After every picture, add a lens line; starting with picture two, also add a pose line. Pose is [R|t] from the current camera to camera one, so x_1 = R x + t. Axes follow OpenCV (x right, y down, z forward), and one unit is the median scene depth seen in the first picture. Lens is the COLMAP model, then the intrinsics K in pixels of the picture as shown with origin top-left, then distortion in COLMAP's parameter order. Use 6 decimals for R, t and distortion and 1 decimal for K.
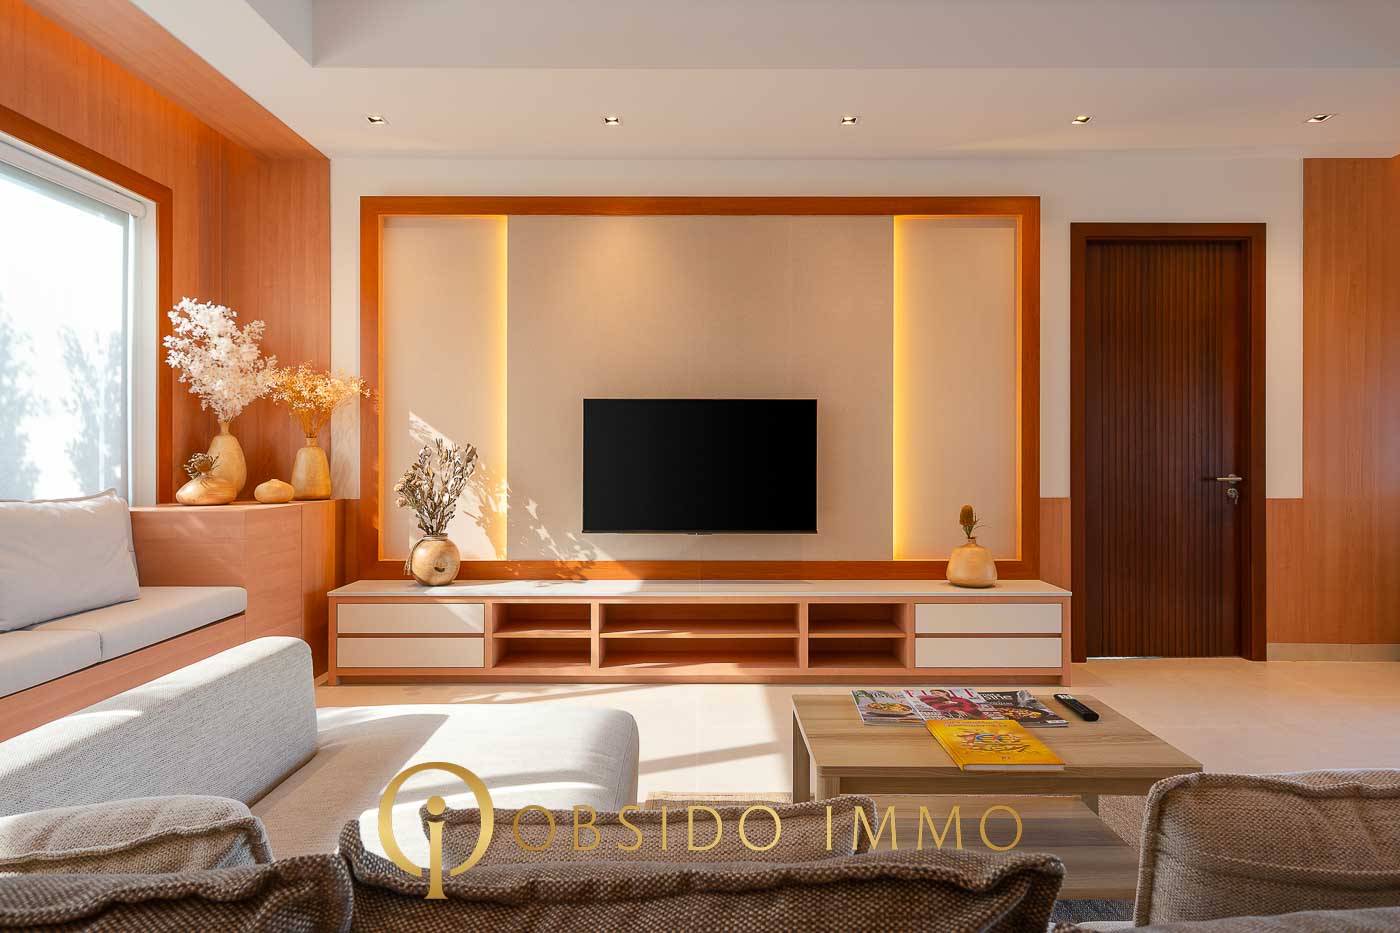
lens RADIAL K [[845.8, 0, 701.2], [0, 845.8, 430.4], [0, 0, 1]] dist [-0.001229, -0.000267]
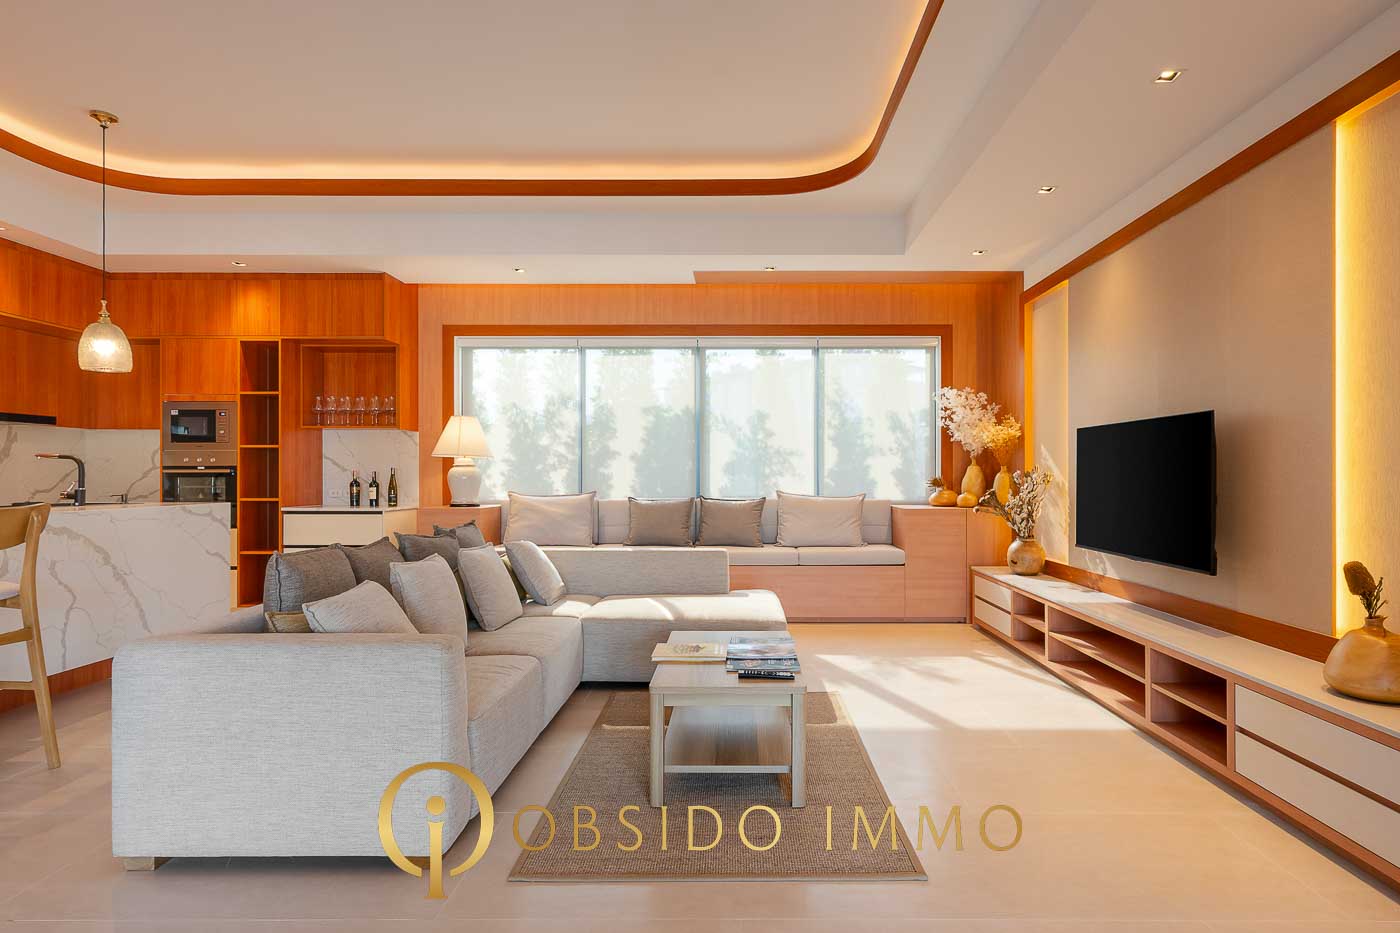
lens RADIAL K [[696.7, 0, 700.0], [0, 696.7, 466.5], [0, 0, 1]] dist [-0.000086, -0.000014]
pose [[-0.054400, -0.014226, -0.998418, 0.853702], [0.001316, 0.999897, -0.014319, 0.027954], [0.998518, -0.002093, -0.054376, 0.564565]]
